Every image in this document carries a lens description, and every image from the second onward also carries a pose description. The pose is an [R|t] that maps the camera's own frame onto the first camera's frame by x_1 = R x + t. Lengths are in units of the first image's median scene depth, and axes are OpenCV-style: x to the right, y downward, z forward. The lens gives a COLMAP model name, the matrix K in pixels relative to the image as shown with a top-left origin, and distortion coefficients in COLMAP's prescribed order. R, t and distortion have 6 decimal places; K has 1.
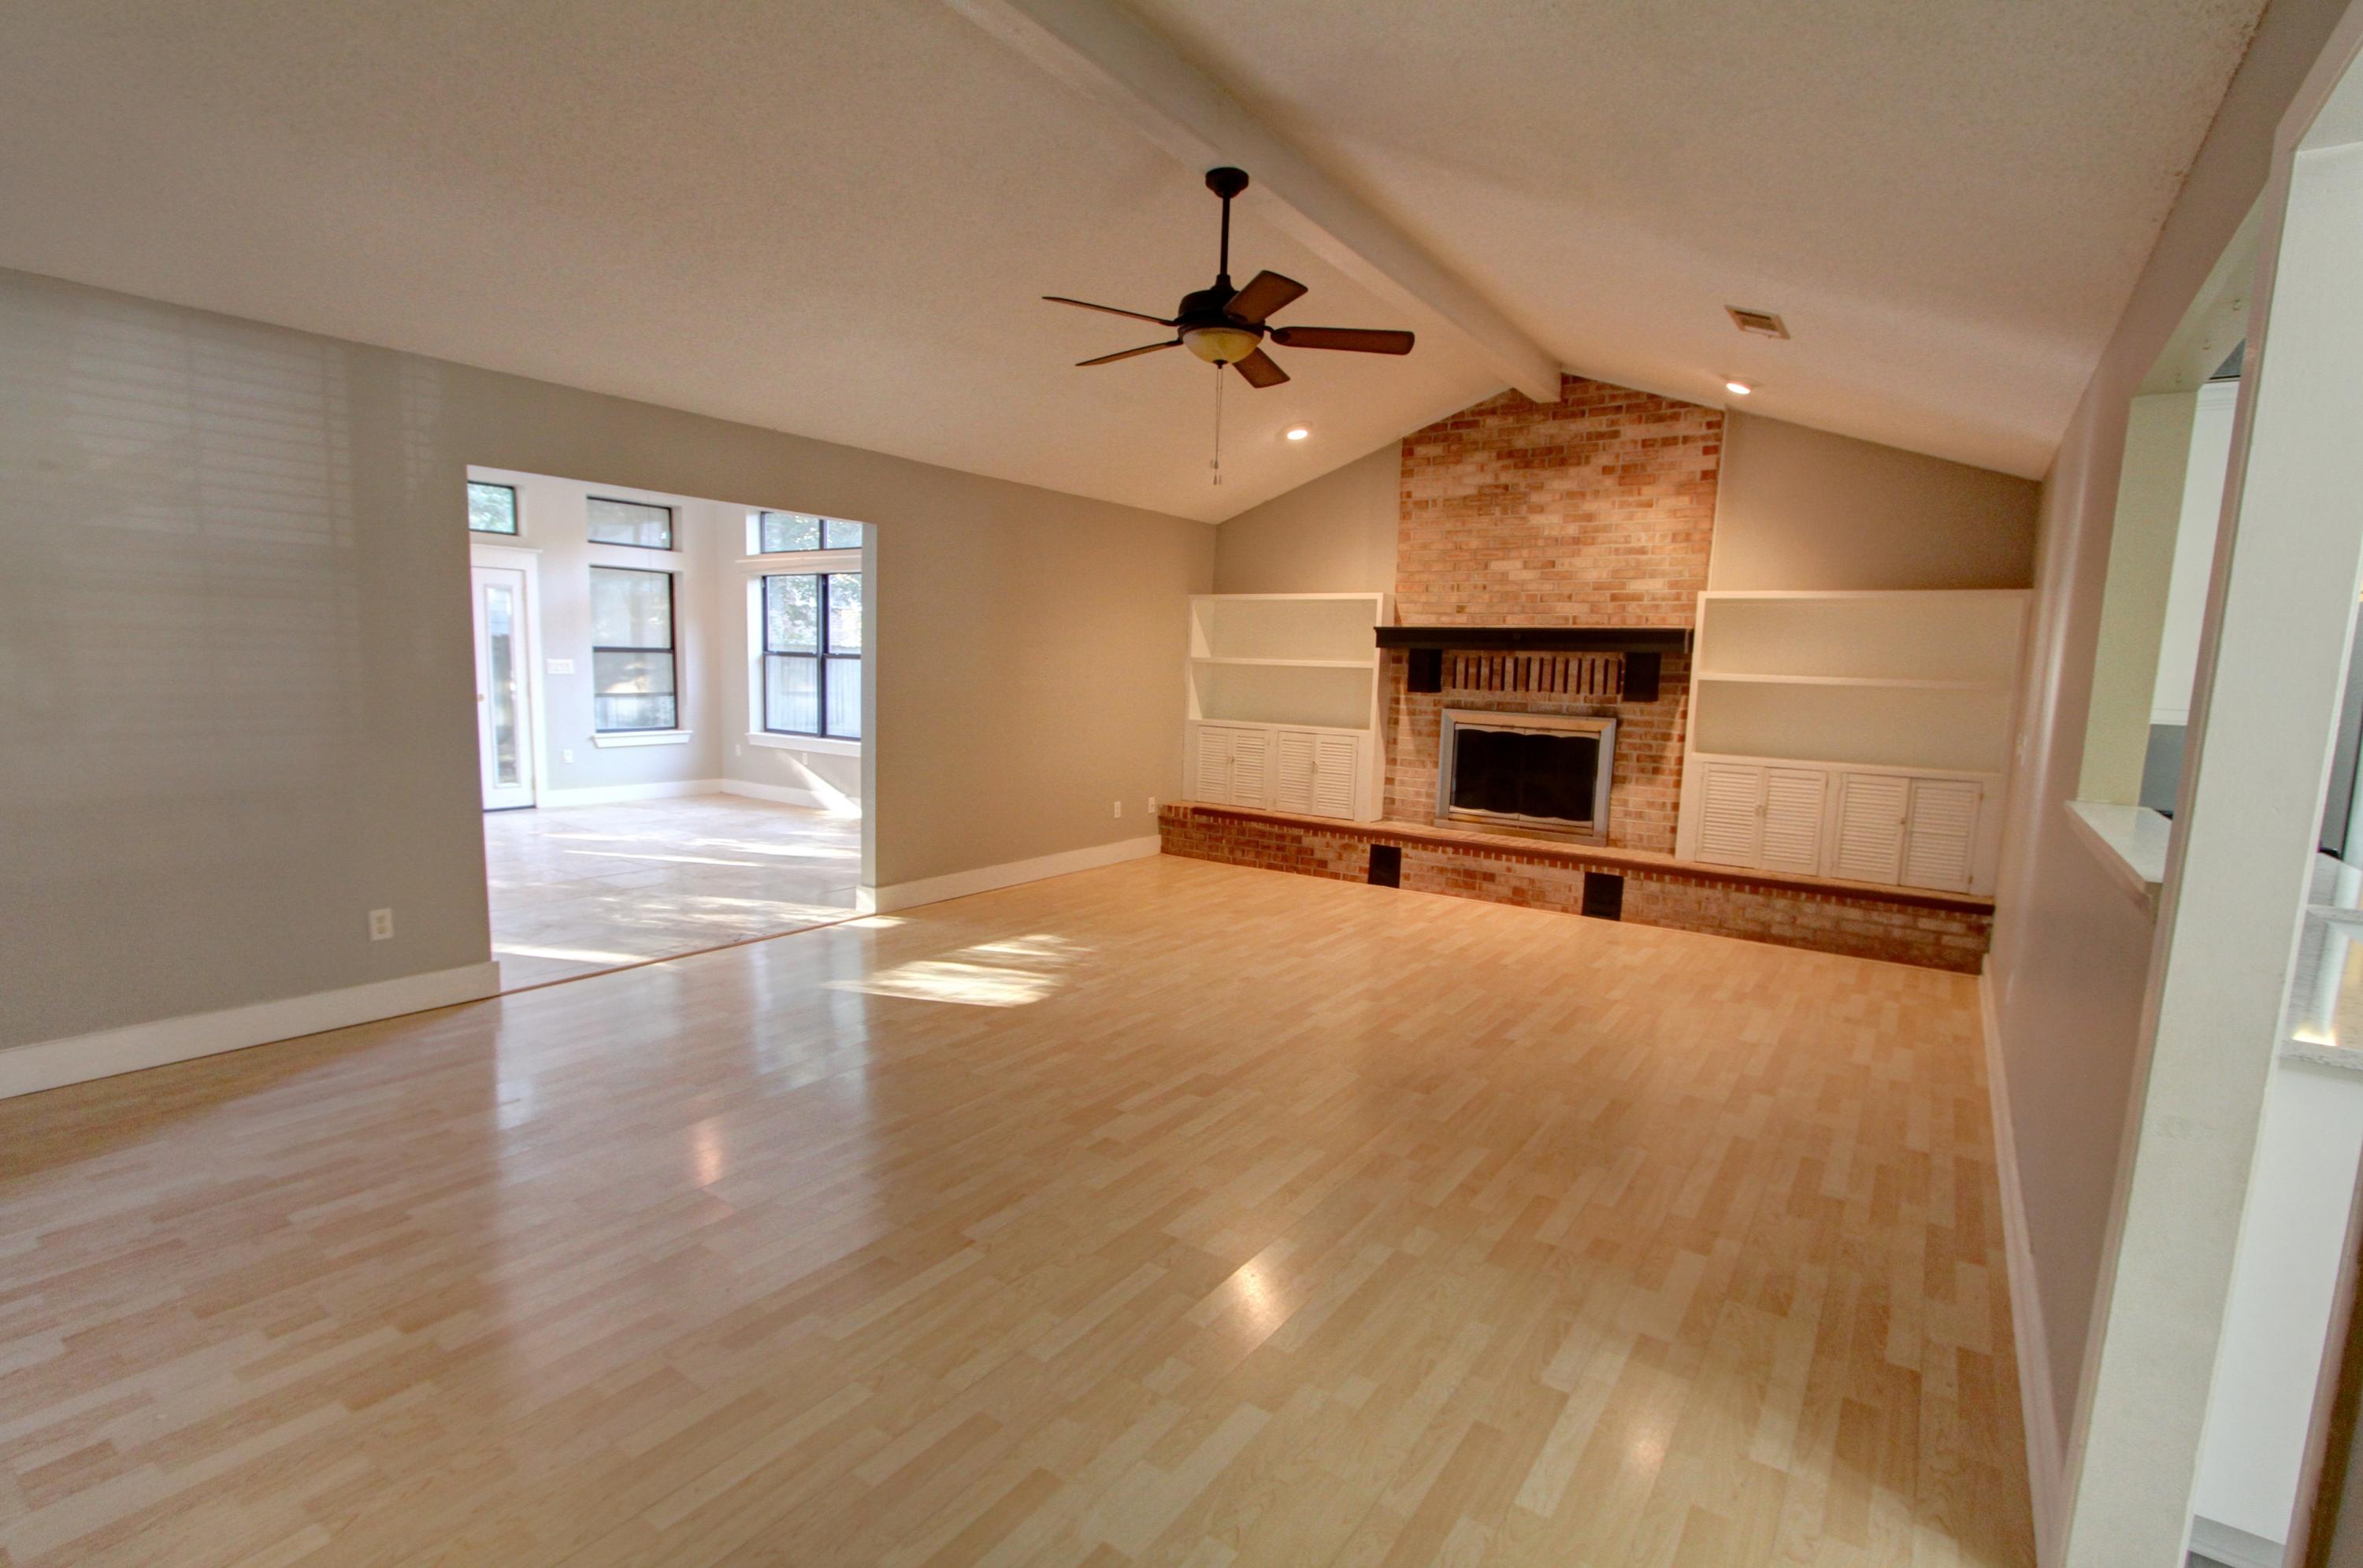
lens RADIAL K [[1102.2, 0, 1169.8], [0, 1102.2, 803.0], [0, 0, 1]] dist [-0.014328, 0.001969]
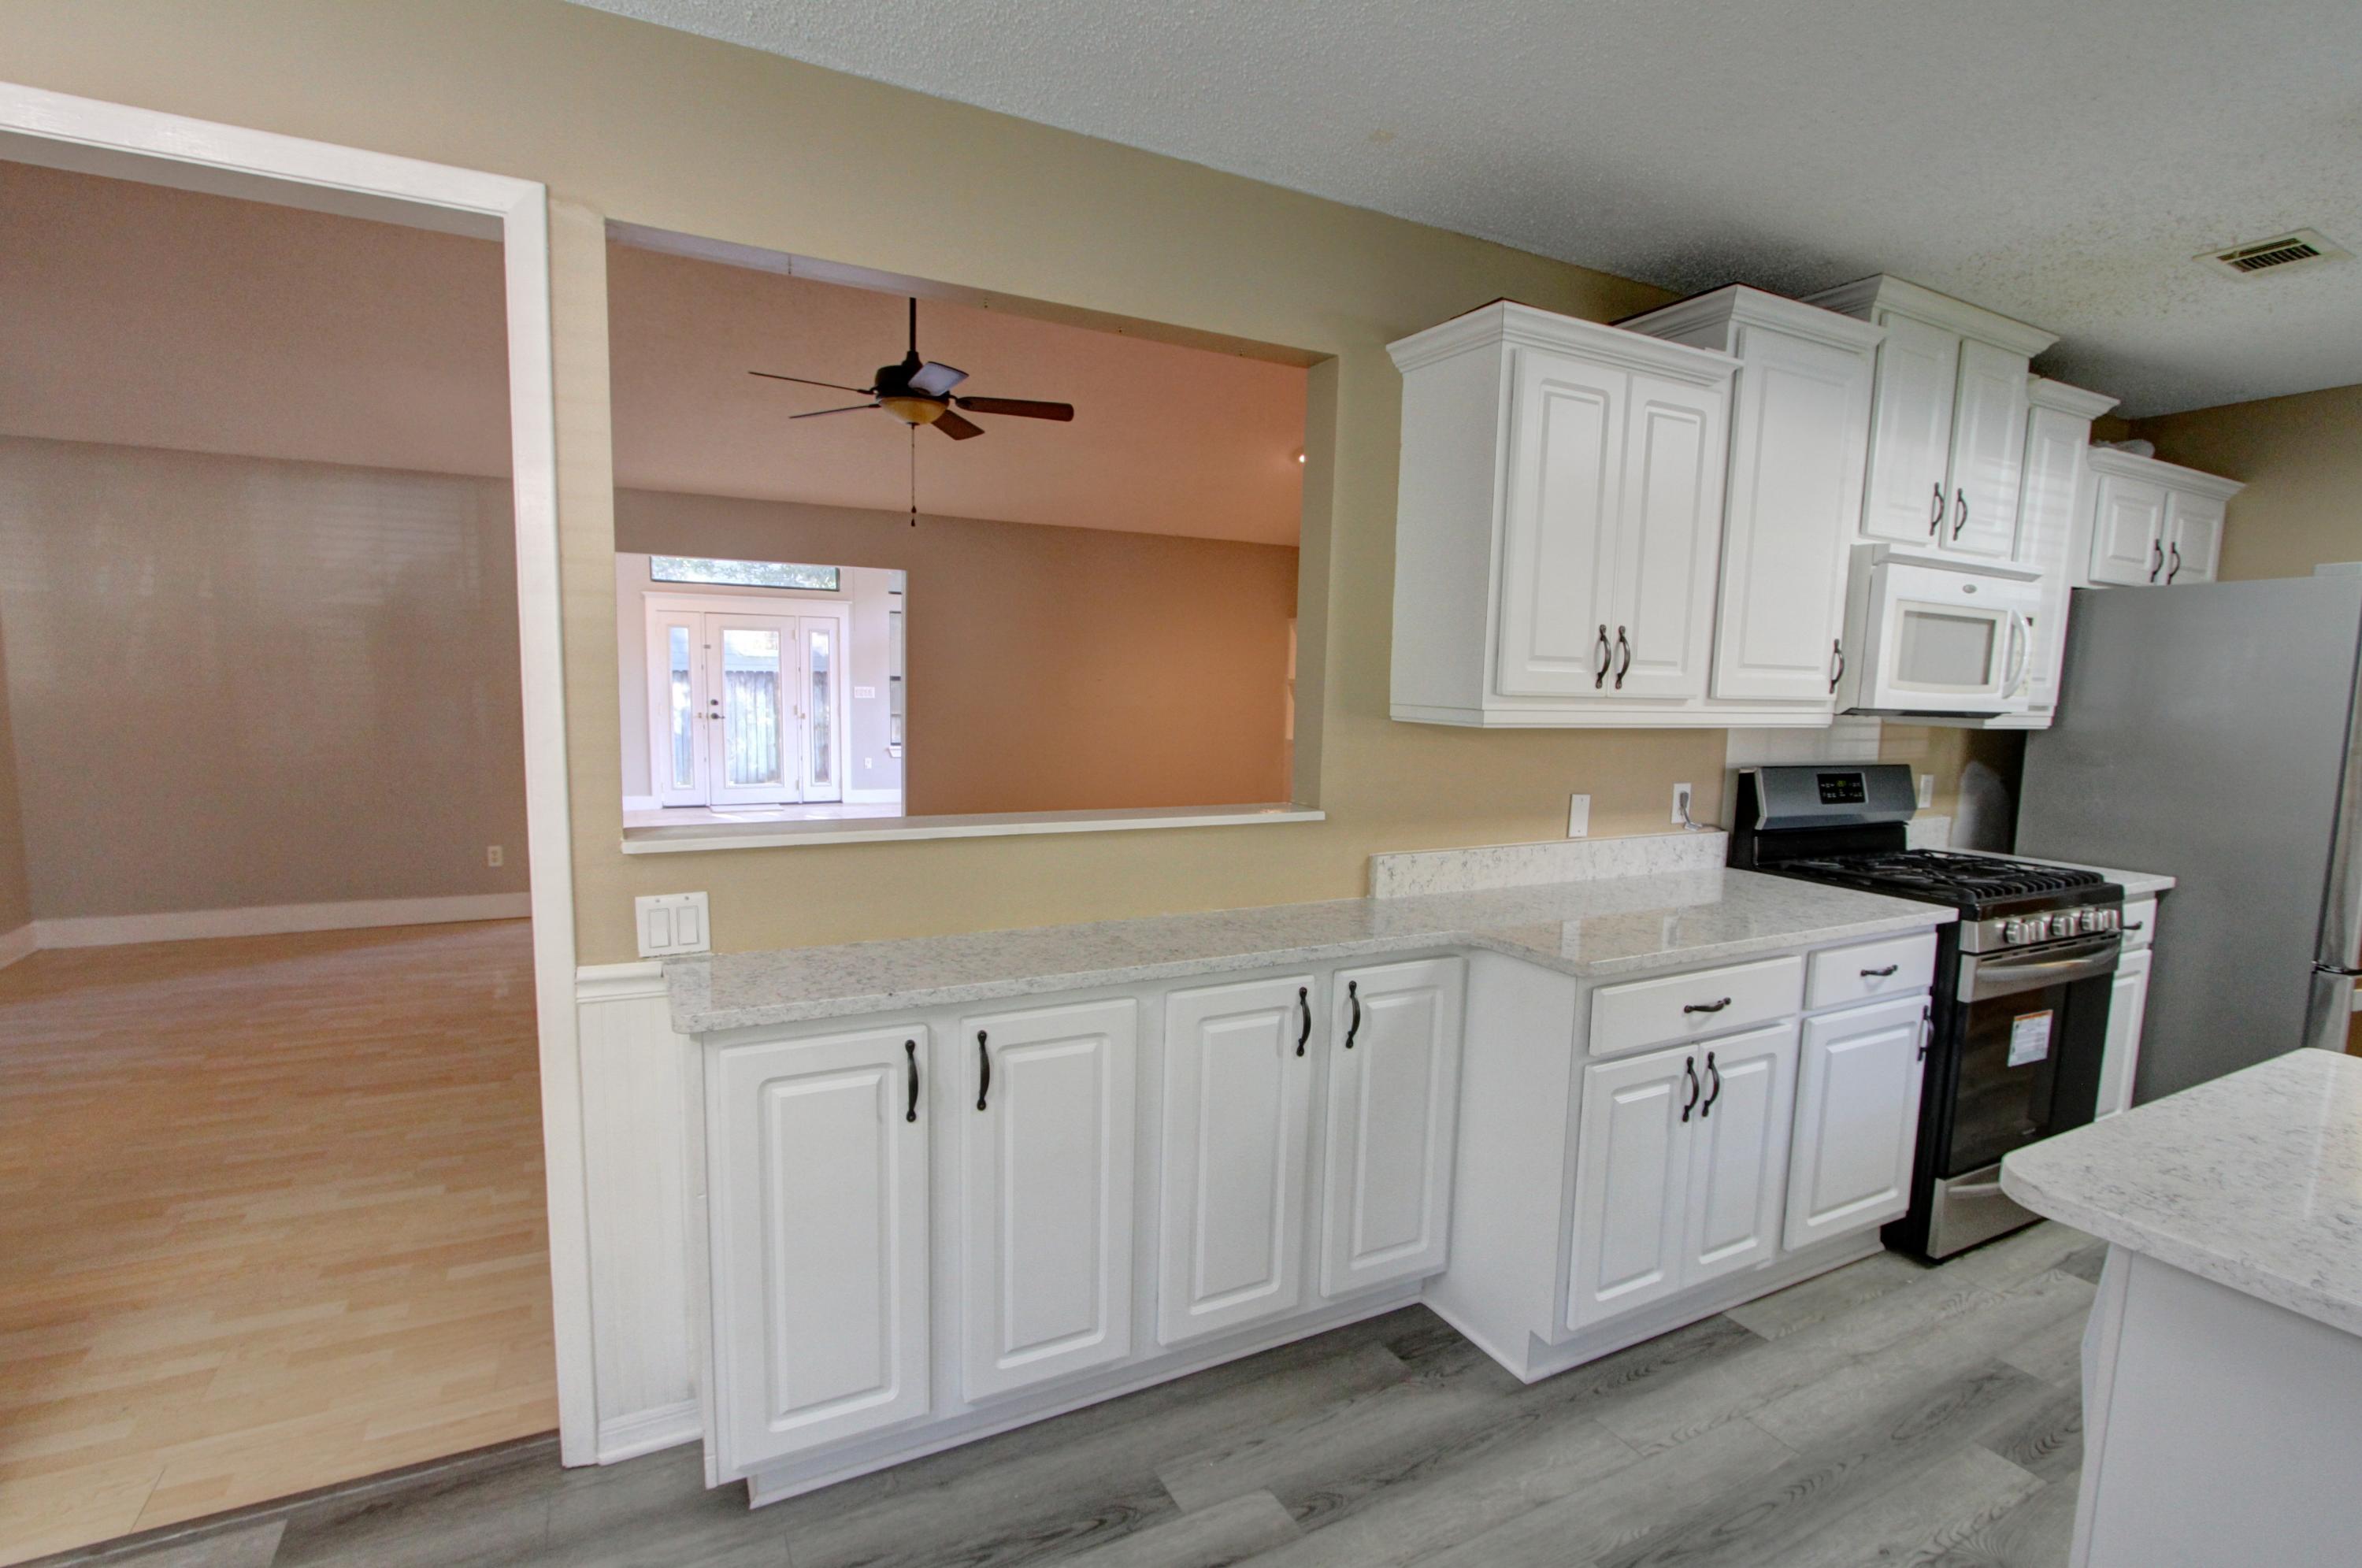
lens RADIAL K [[1102.3, 0, 1180.8], [0, 1102.3, 798.8], [0, 0, 1]] dist [-0.022110, 0.008454]
pose [[0.892295, 0.036991, -0.449934, 0.609537], [-0.051904, 0.998434, -0.020849, 0.011104], [0.448458, 0.041957, 0.892819, 0.055570]]
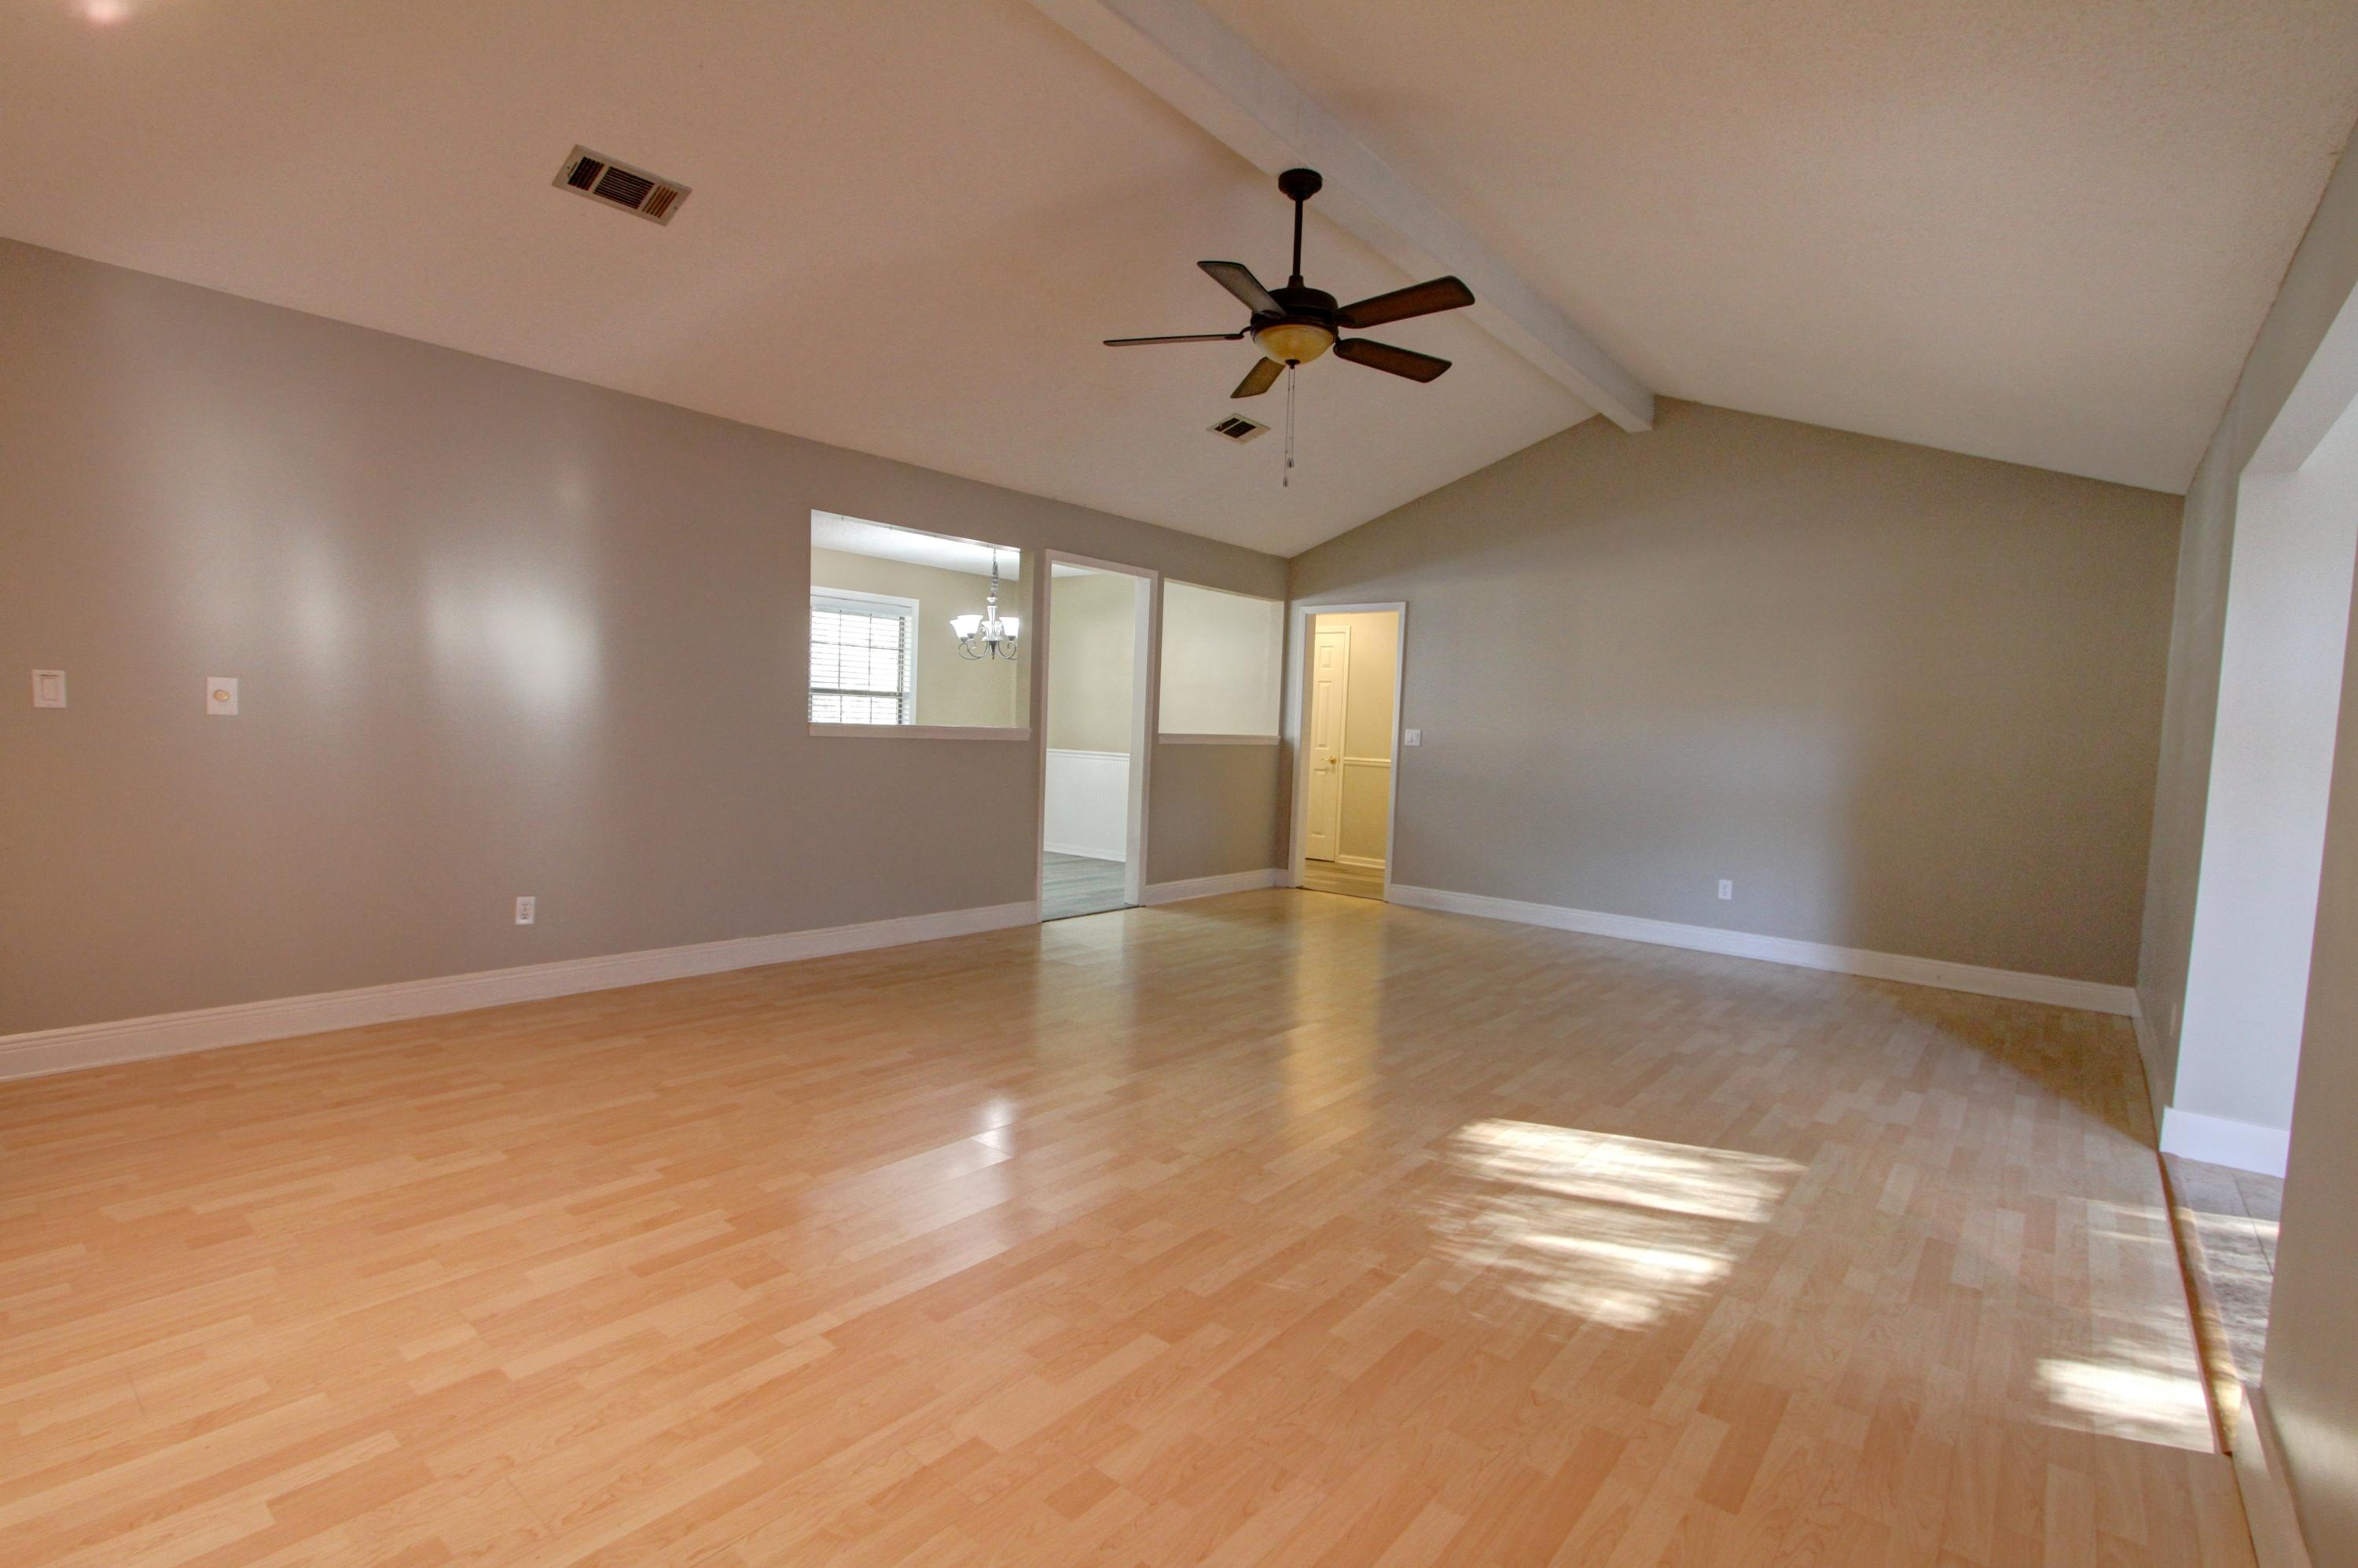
lens RADIAL K [[1099.9, 0, 1167.3], [0, 1099.9, 802.9], [0, 0, 1]] dist [-0.014328, 0.001969]
pose [[-0.994329, -0.077789, 0.072512, 0.038121], [-0.061790, 0.977558, 0.201401, -0.141892], [-0.086552, 0.195779, -0.976821, 1.415170]]
